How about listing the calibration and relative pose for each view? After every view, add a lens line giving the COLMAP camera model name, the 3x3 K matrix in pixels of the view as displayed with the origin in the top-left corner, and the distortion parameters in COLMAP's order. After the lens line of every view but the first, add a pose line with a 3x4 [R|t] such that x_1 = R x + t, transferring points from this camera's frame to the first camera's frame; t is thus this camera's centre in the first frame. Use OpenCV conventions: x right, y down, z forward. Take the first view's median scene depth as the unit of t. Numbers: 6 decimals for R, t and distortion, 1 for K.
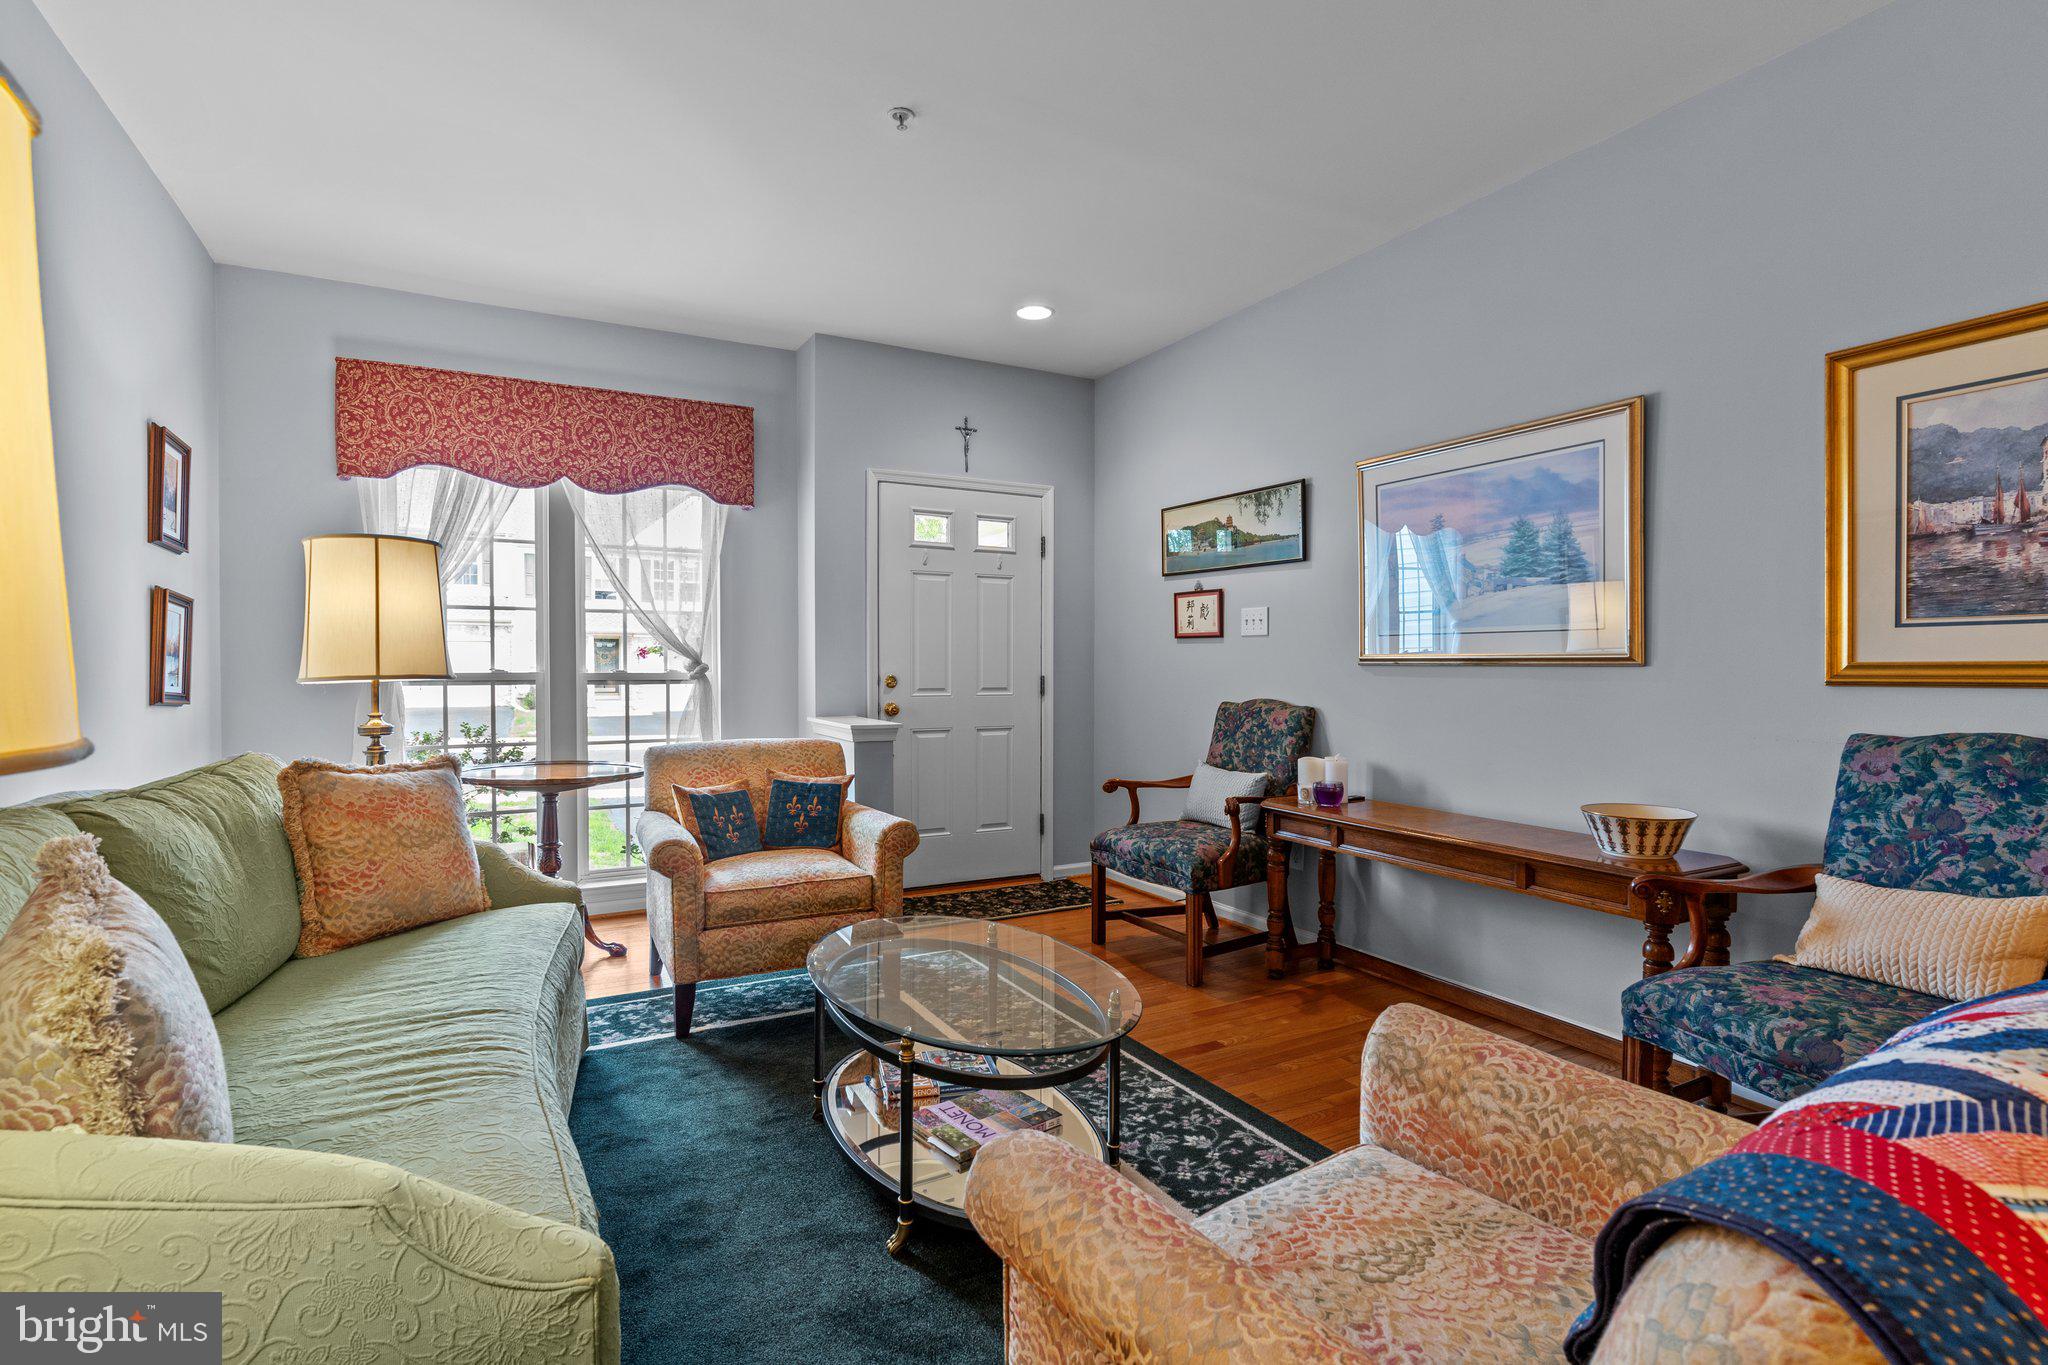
lens RADIAL K [[990.9, 0, 1017.8], [0, 990.9, 670.3], [0, 0, 1]] dist [-0.000435, -0.000024]
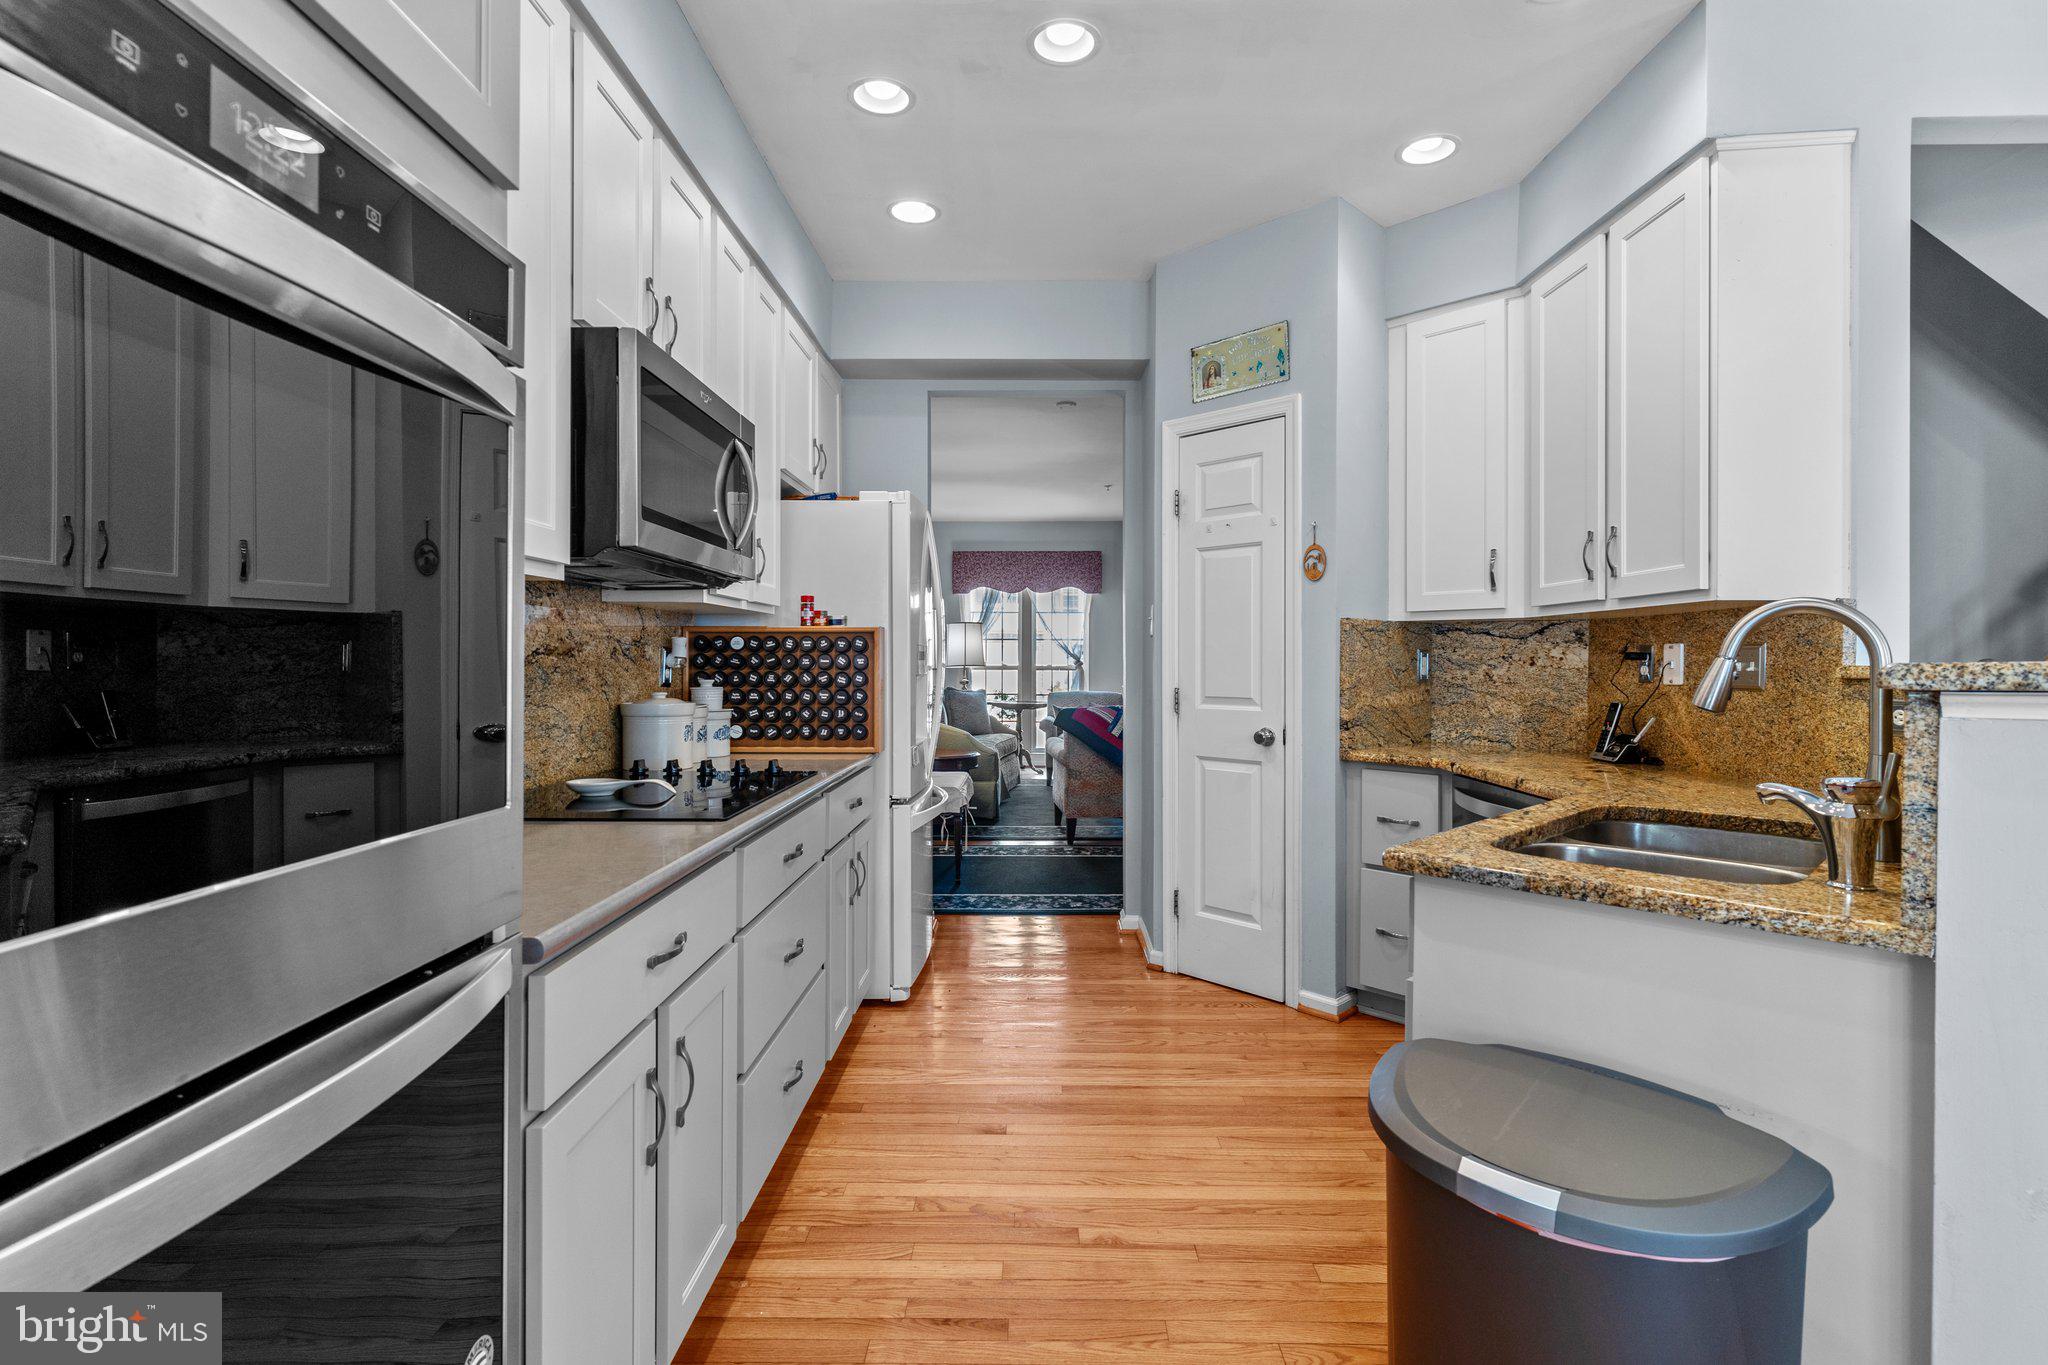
lens RADIAL K [[990.9, 0, 1026.6], [0, 990.9, 671.4], [0, 0, 1]] dist [-0.000435, -0.000024]
pose [[0.876649, 0.003308, -0.481119, 0.758377], [-0.000890, 0.999986, 0.005253, 0.004407], [0.481129, -0.004177, 0.876640, -1.217342]]
